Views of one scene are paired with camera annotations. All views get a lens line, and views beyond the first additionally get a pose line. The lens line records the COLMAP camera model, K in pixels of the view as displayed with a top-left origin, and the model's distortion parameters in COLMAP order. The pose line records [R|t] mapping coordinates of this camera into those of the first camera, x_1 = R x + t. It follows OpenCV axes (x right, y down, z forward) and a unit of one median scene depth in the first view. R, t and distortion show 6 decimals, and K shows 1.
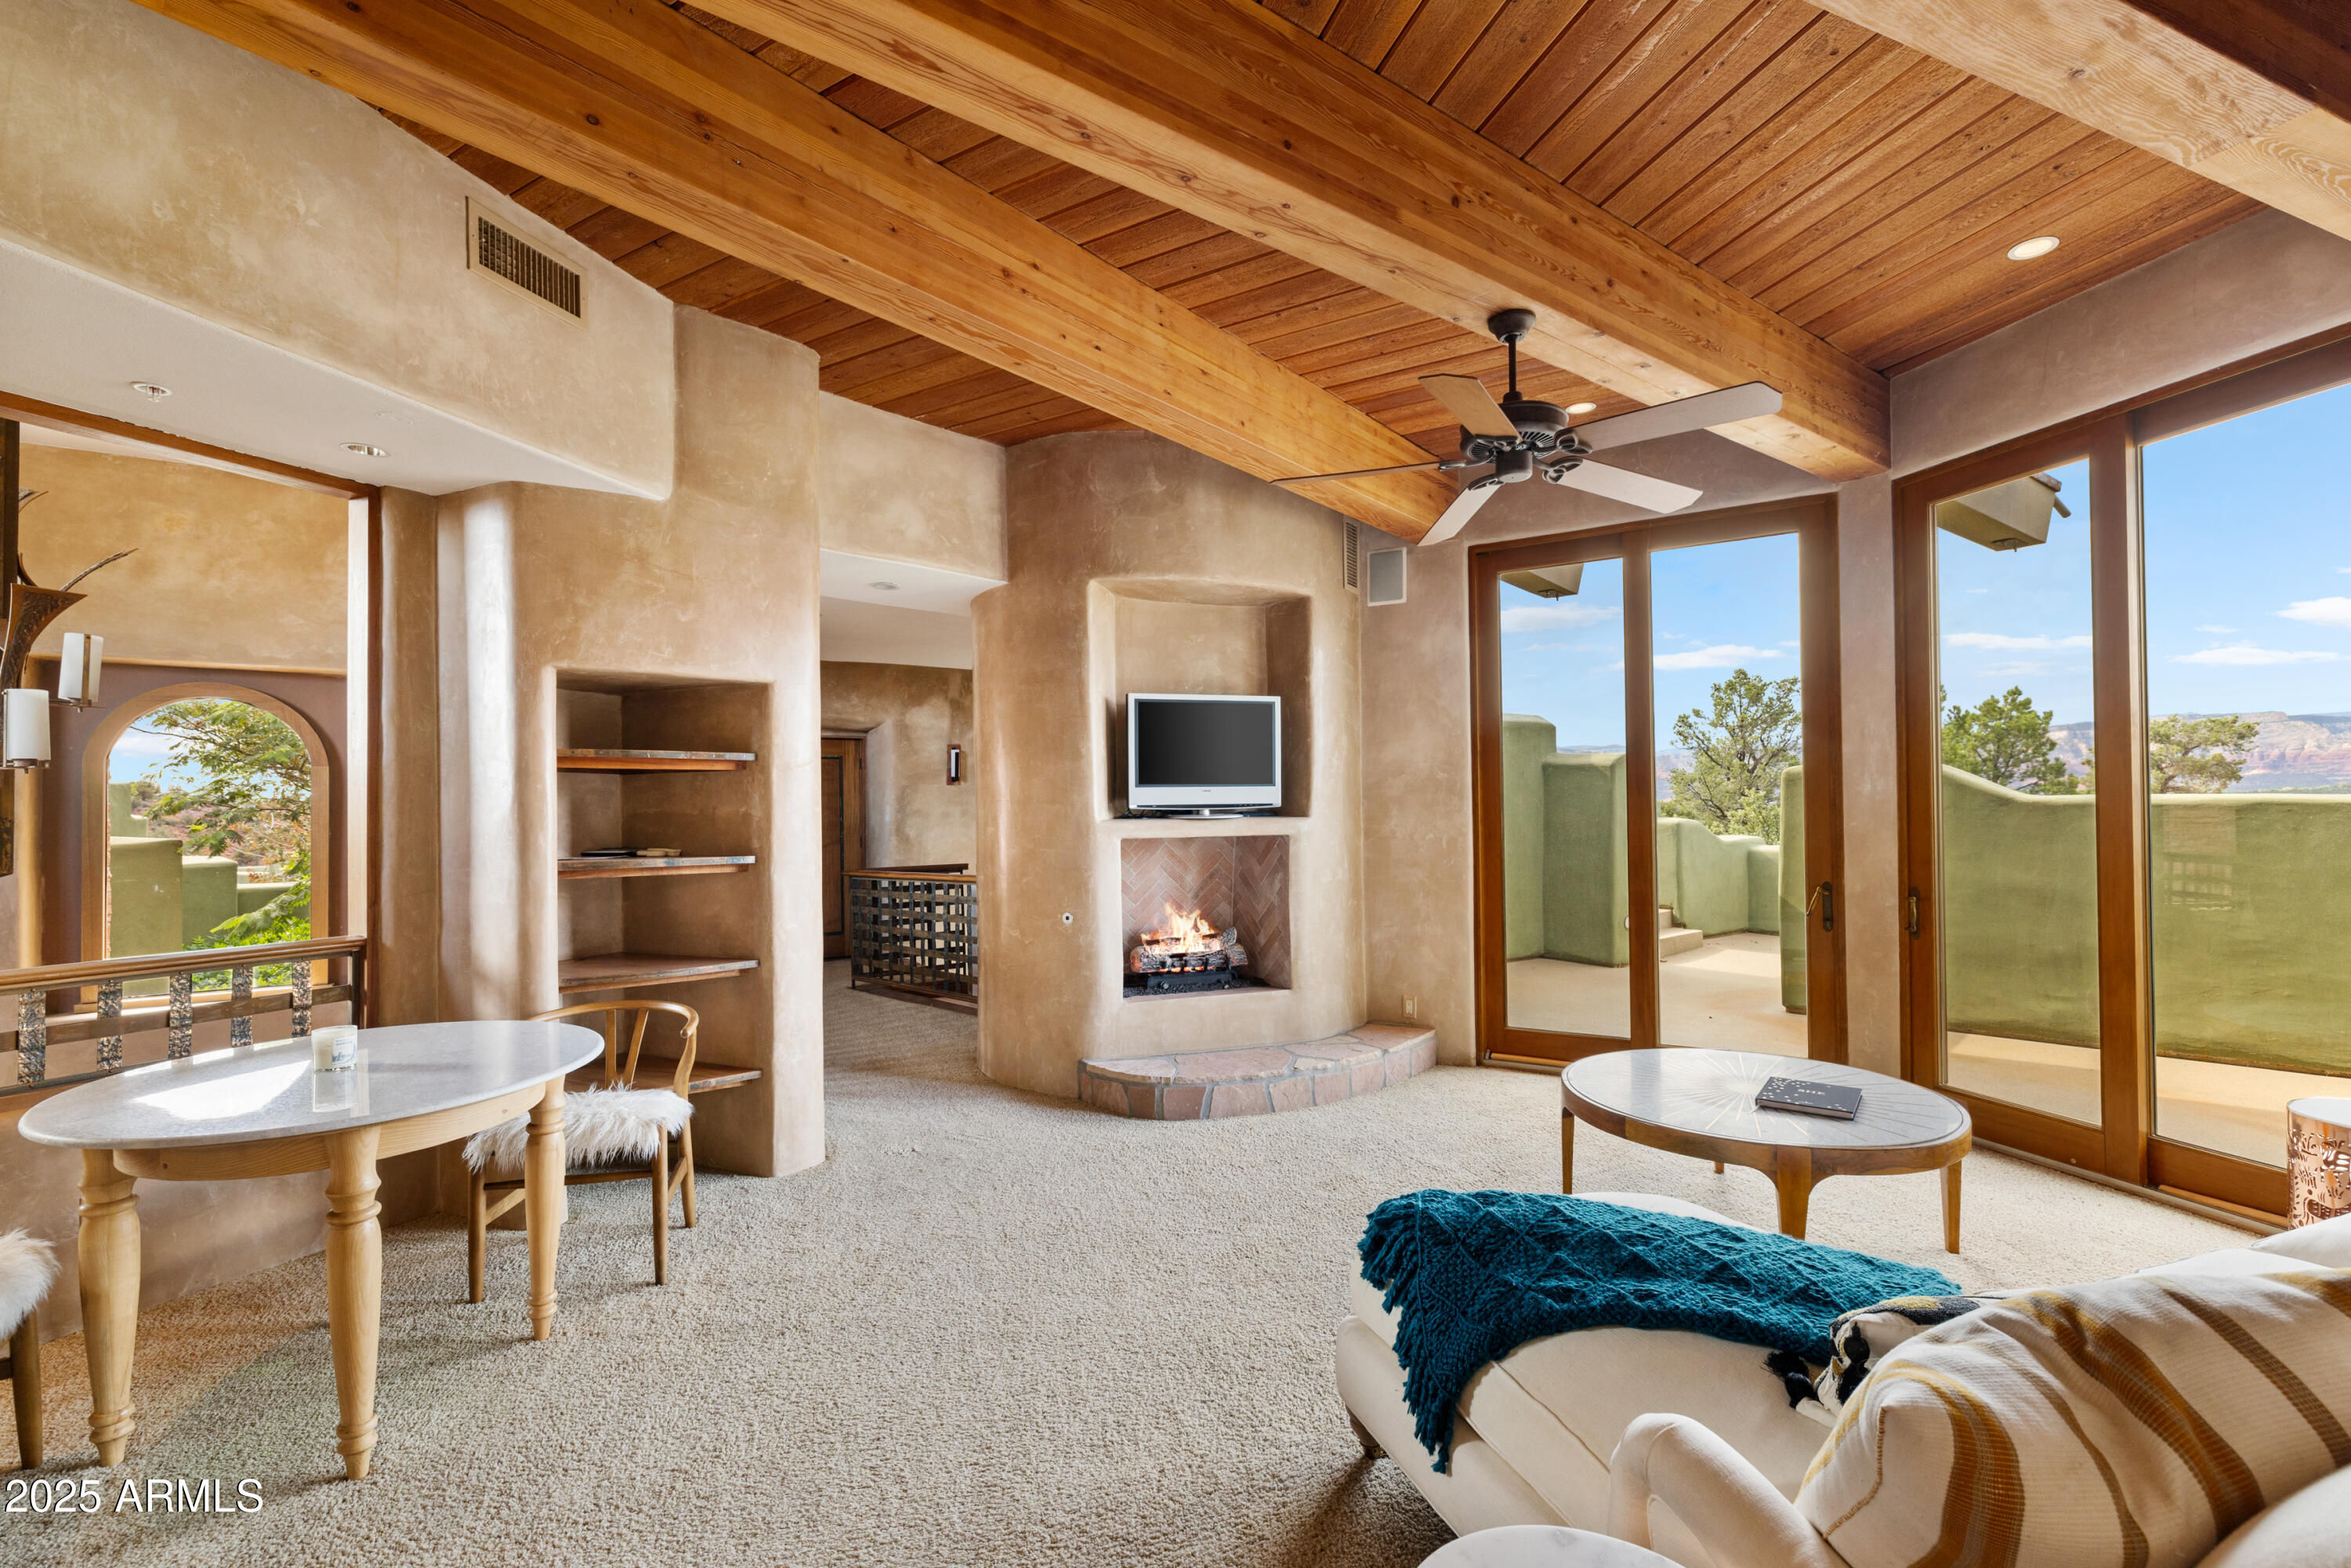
lens RADIAL K [[1016.0, 0, 1188.9], [0, 1016.0, 784.2], [0, 0, 1]] dist [0.002192, 0.001133]
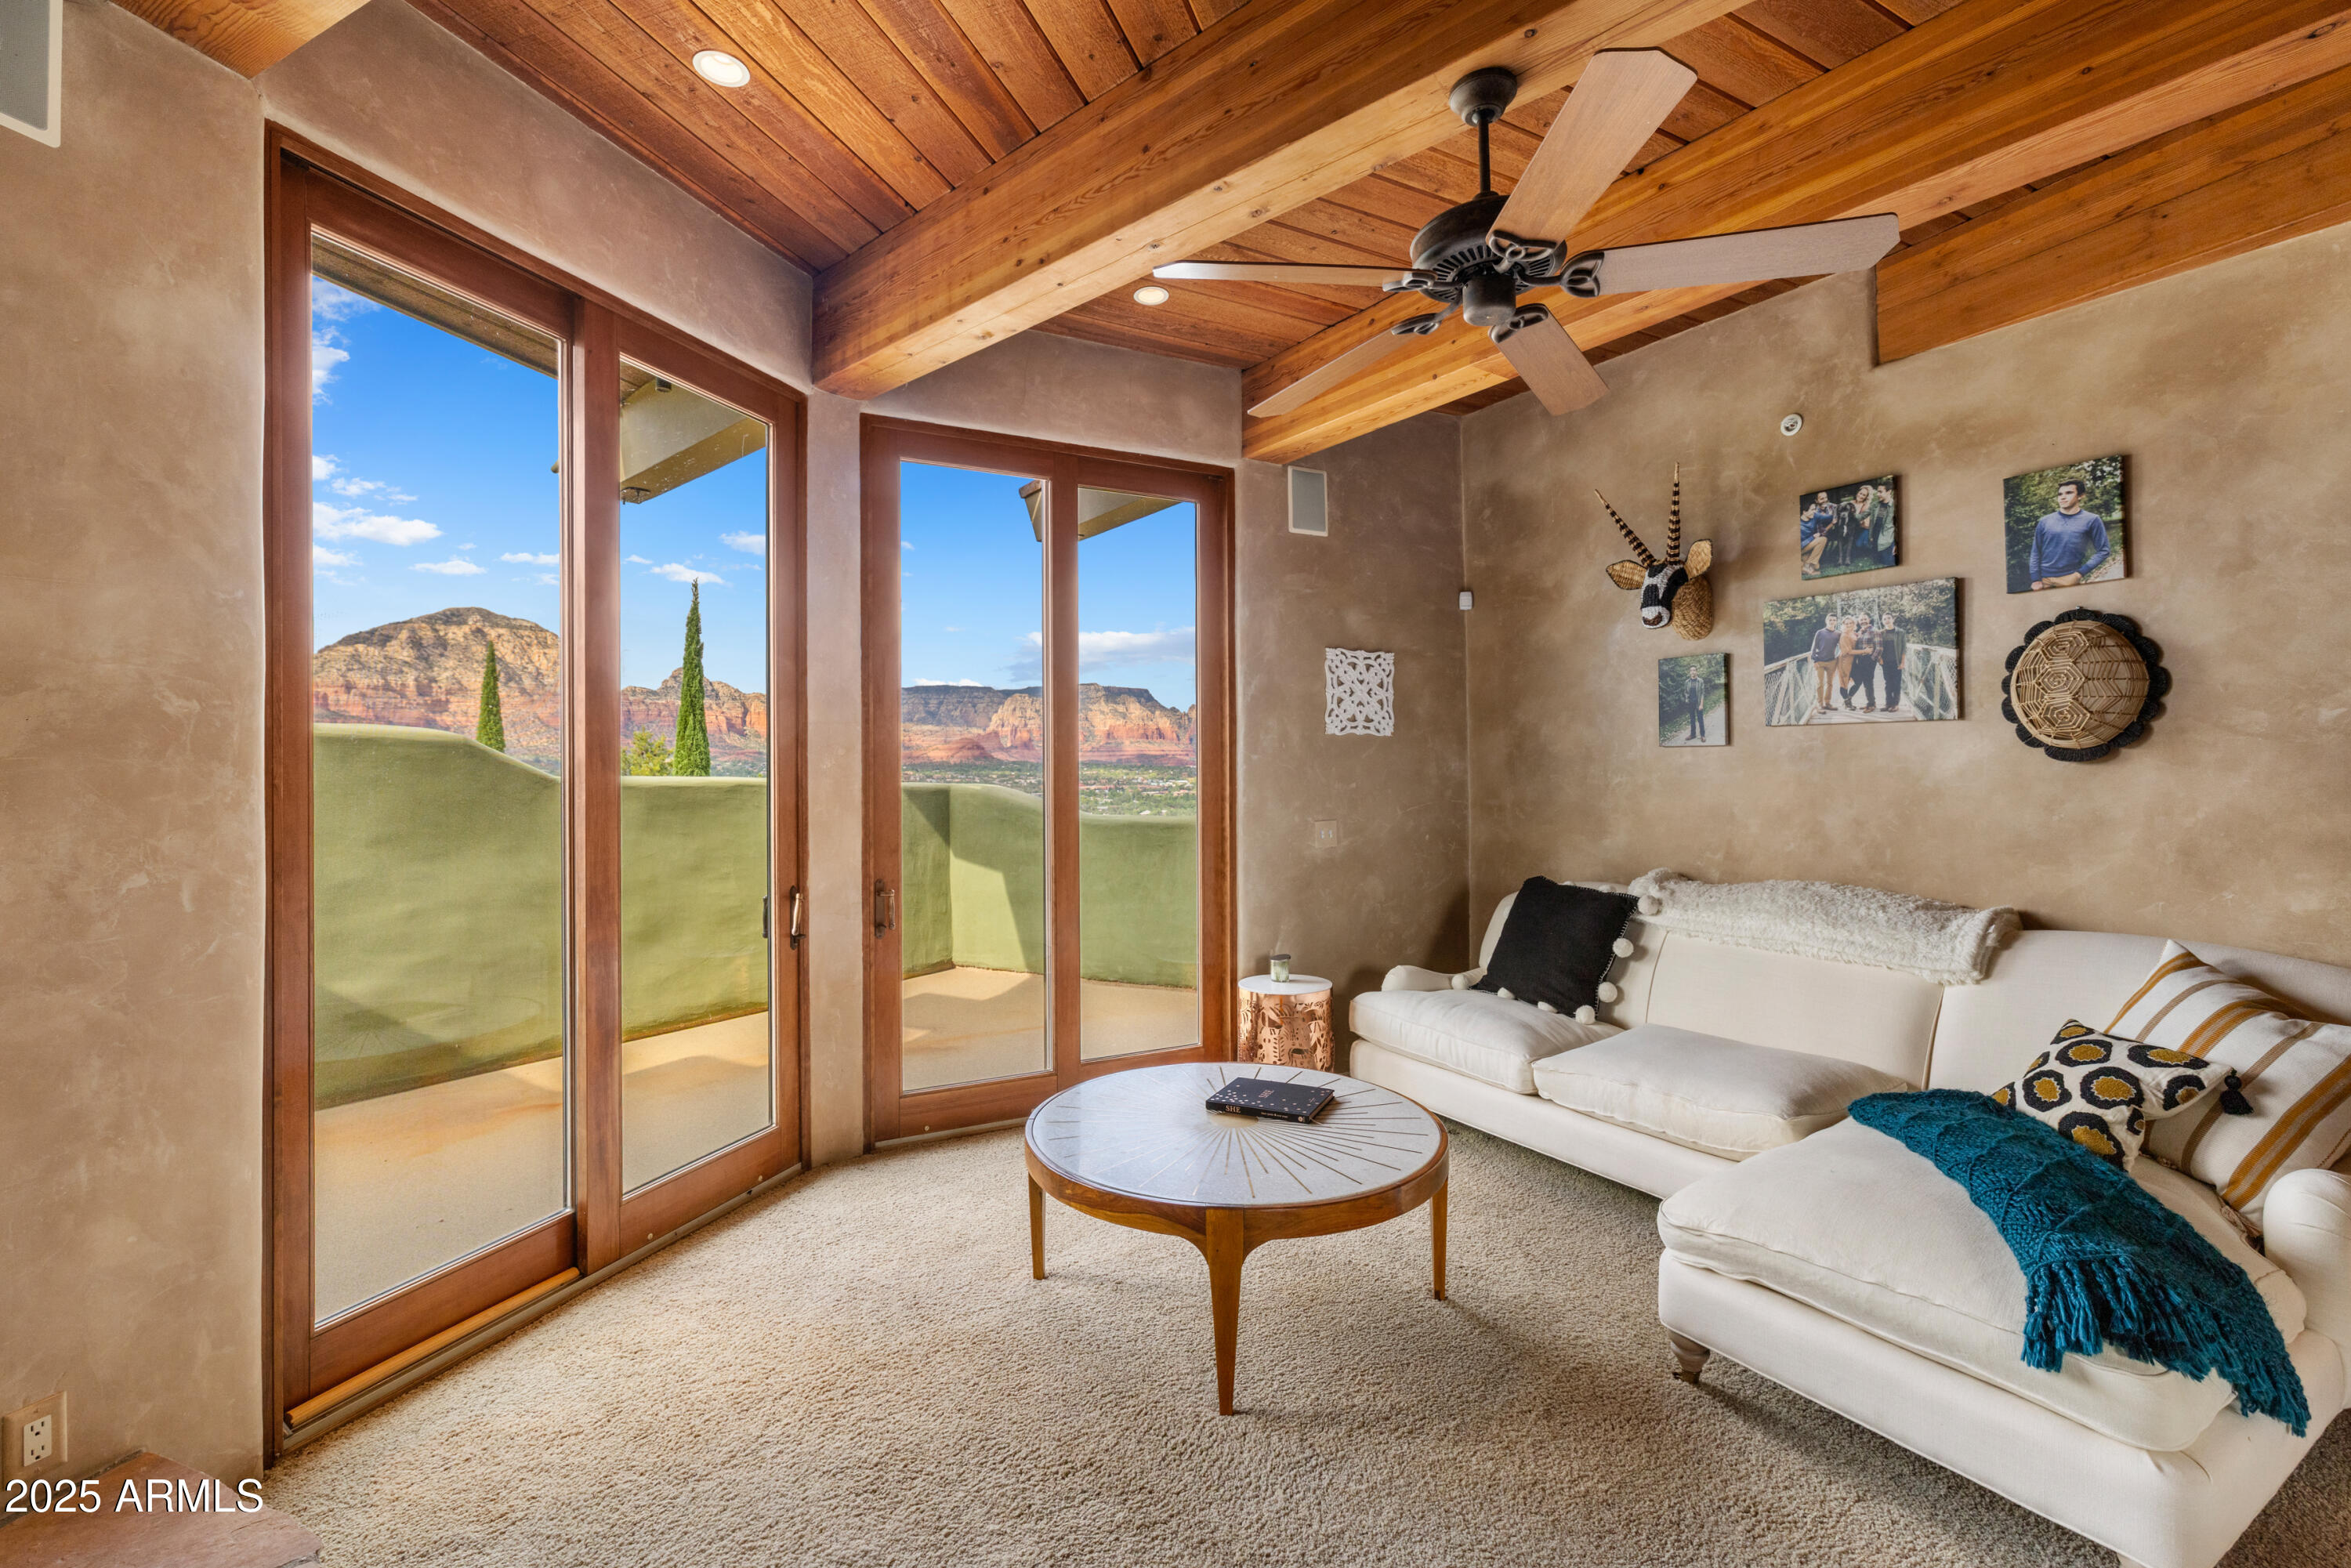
lens RADIAL K [[1032.7, 0, 1166.5], [0, 1032.7, 752.2], [0, 0, 1]] dist [0.001019, 0.001103]
pose [[-0.215927, 0.031338, 0.975907, -0.181070], [-0.017573, 0.999198, -0.035974, 0.014892], [-0.976251, -0.024917, -0.215203, 0.774886]]
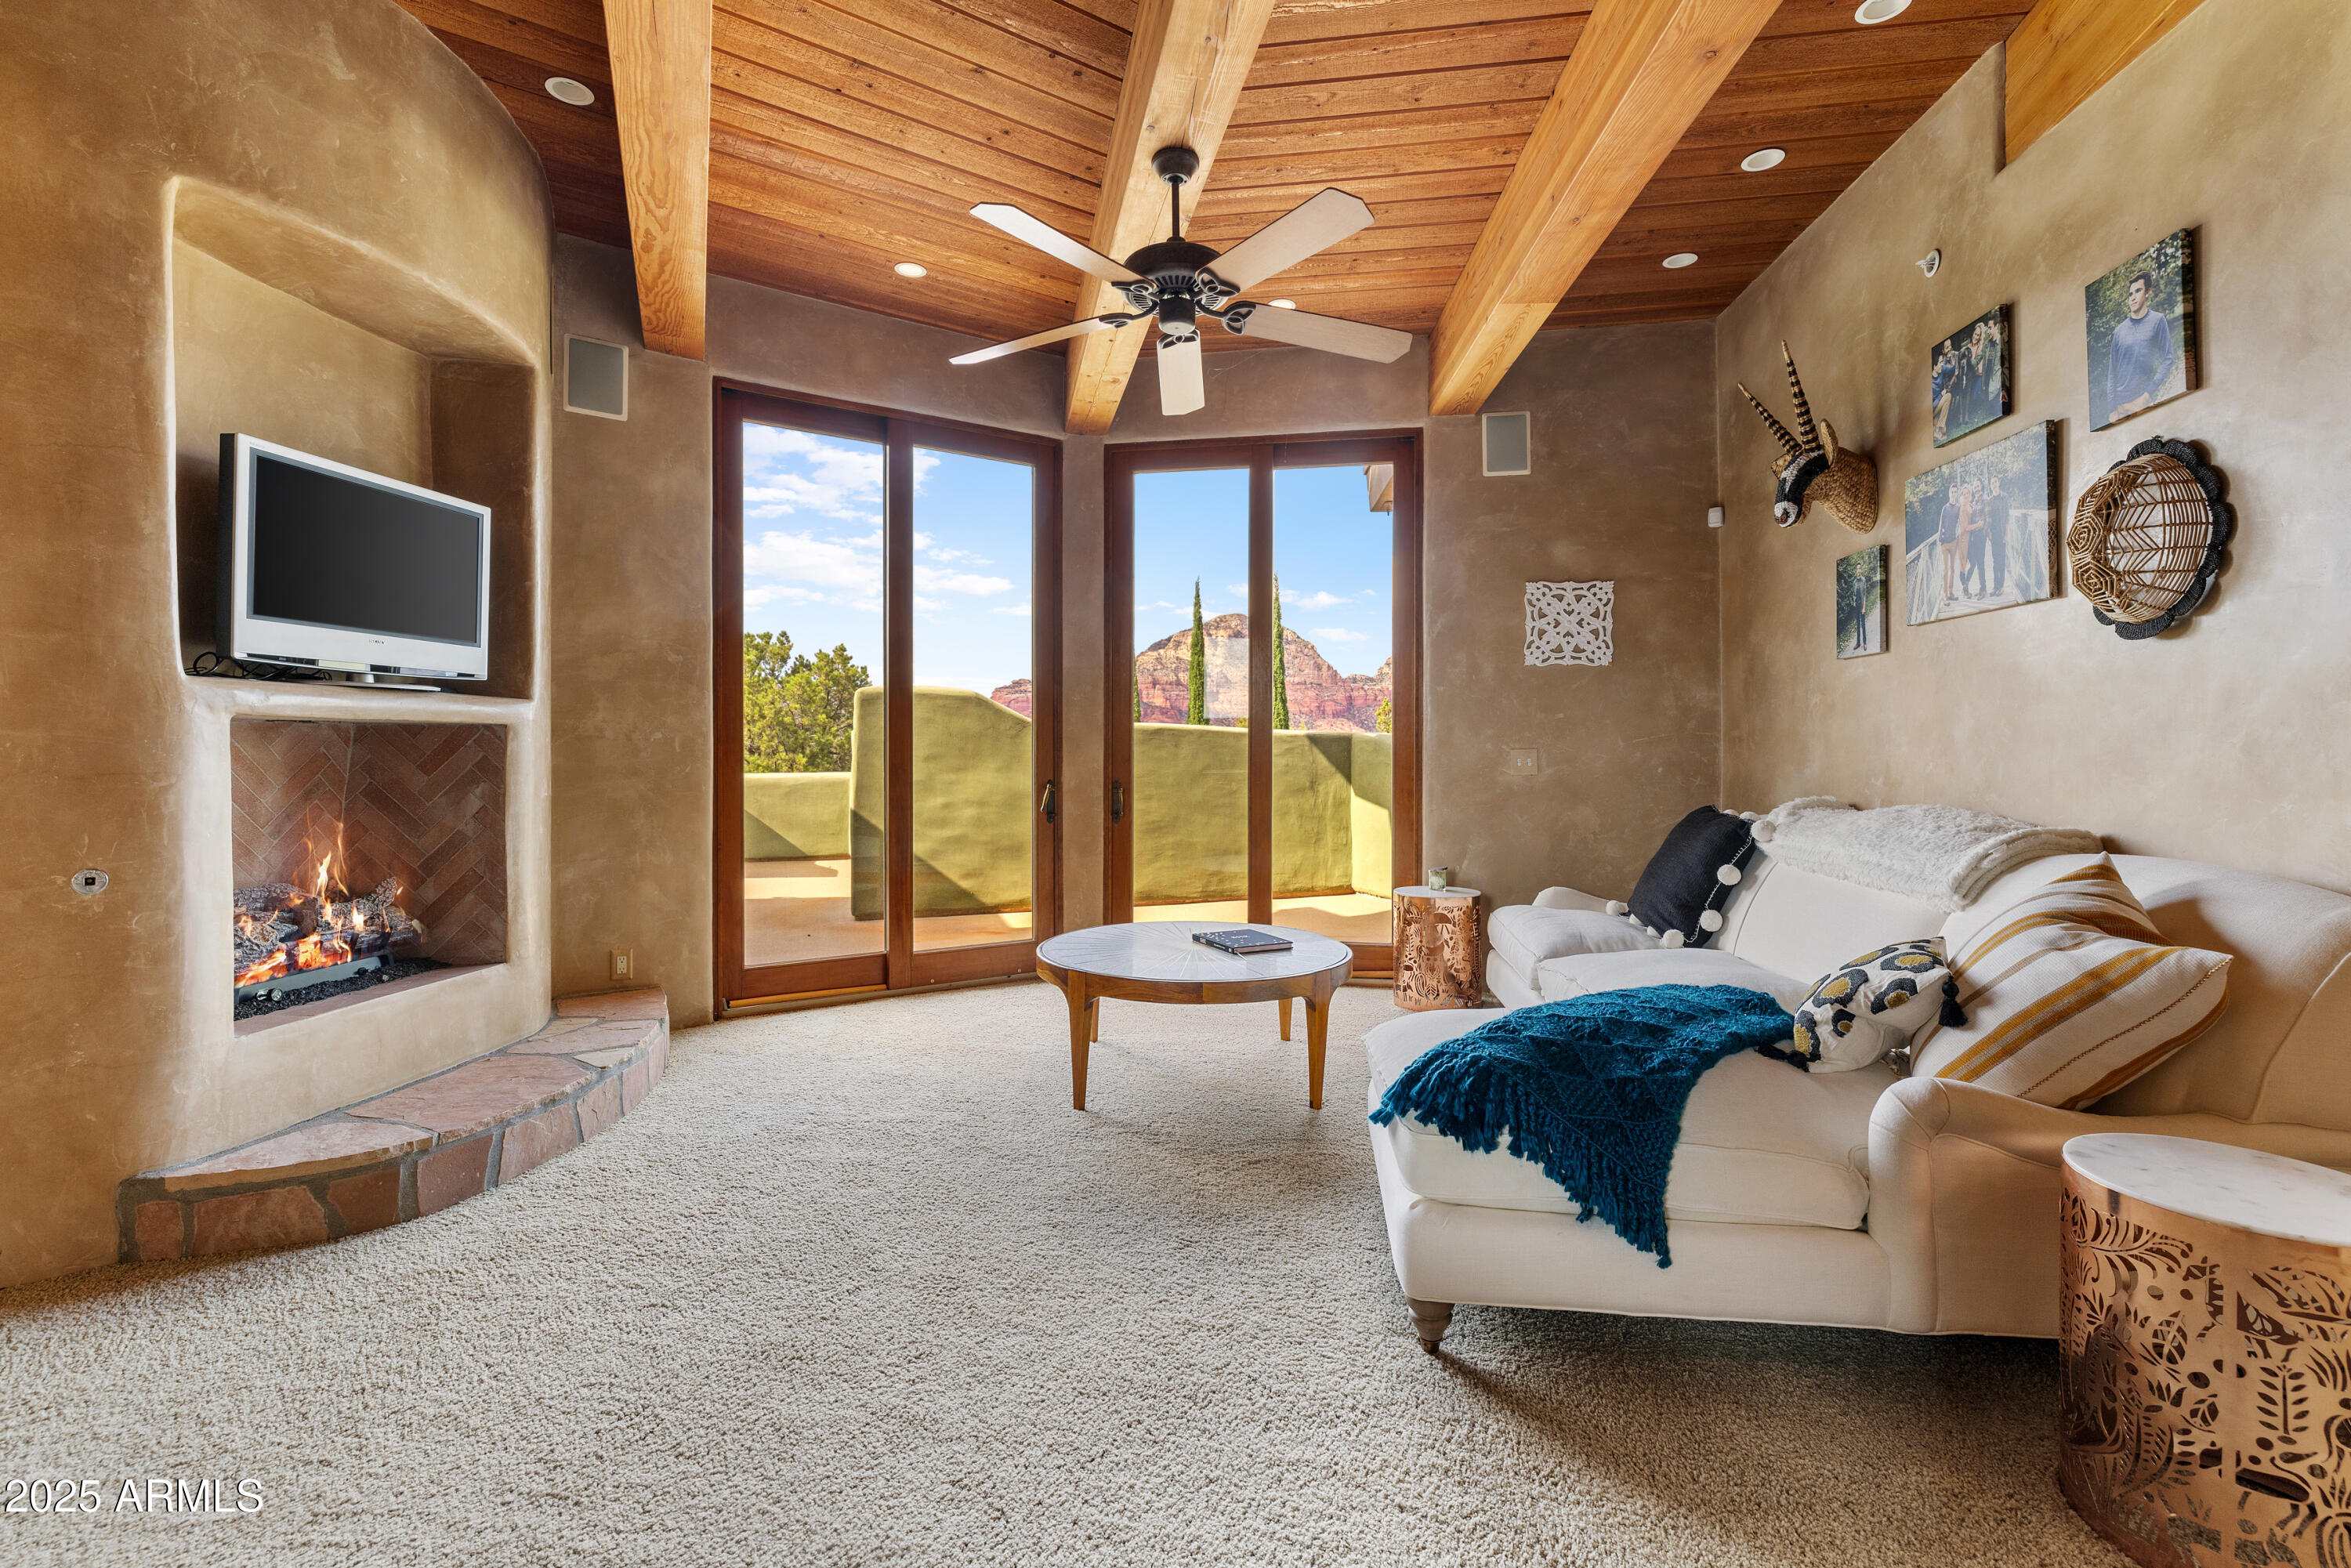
lens RADIAL K [[1028.1, 0, 1168.5], [0, 1028.1, 744.7], [0, 0, 1]] dist [0.002091, 0.000626]
pose [[0.429293, 0.021268, 0.902915, -0.309092], [-0.032382, 0.999442, -0.008145, 0.053779], [-0.902585, -0.025742, 0.429742, 0.334732]]
